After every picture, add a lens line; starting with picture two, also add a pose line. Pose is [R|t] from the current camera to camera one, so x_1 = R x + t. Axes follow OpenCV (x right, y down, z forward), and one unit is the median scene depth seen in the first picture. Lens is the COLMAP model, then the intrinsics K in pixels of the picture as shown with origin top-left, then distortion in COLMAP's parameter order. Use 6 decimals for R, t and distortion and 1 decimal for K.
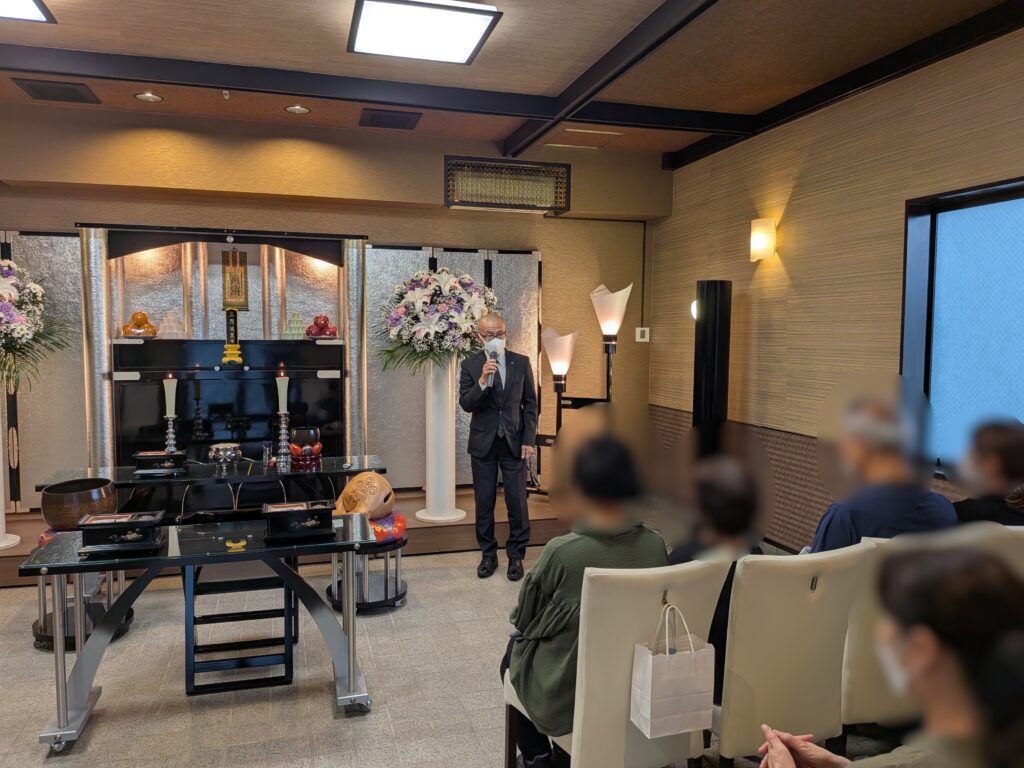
lens RADIAL K [[742.1, 0, 500.1], [0, 742.1, 383.7], [0, 0, 1]] dist [0.061401, -0.104236]
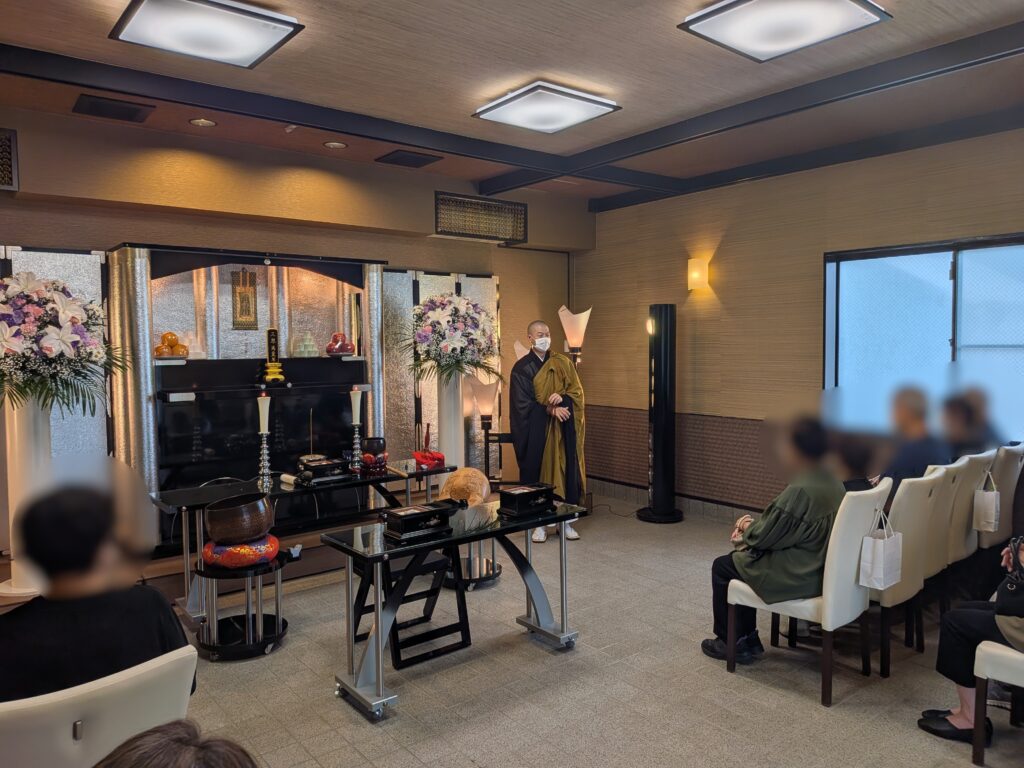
lens RADIAL K [[742.1, 0, 519.6], [0, 742.1, 375.6], [0, 0, 1]] dist [0.061401, -0.104236]
pose [[0.921225, -0.032656, 0.387658, -0.416148], [0.041875, 0.999005, -0.015356, -0.004097], [-0.386771, 0.030380, 0.921675, -0.083857]]
